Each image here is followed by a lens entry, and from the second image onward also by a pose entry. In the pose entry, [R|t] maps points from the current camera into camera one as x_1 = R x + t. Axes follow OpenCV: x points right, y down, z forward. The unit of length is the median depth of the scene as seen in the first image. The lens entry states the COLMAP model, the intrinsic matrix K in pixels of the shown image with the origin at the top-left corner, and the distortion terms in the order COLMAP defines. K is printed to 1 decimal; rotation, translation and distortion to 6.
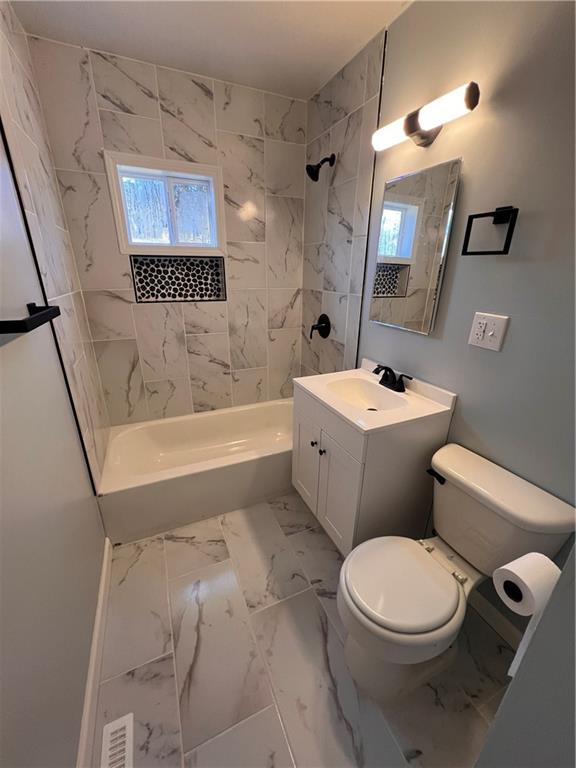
lens RADIAL K [[307.0, 0, 286.4], [0, 307.0, 384.2], [0, 0, 1]] dist [-0.001614, -0.000137]
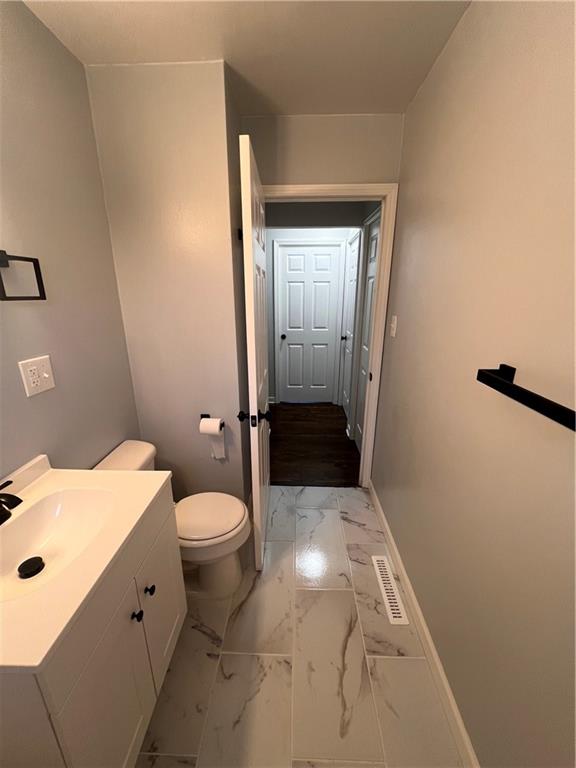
lens RADIAL K [[307.0, 0, 289.4], [0, 307.0, 387.3], [0, 0, 1]] dist [-0.001614, -0.000137]
pose [[-0.901657, -0.138633, 0.409629, -0.304641], [0.147922, 0.791217, 0.593376, -0.395636], [-0.406366, 0.595615, -0.692899, 0.903979]]
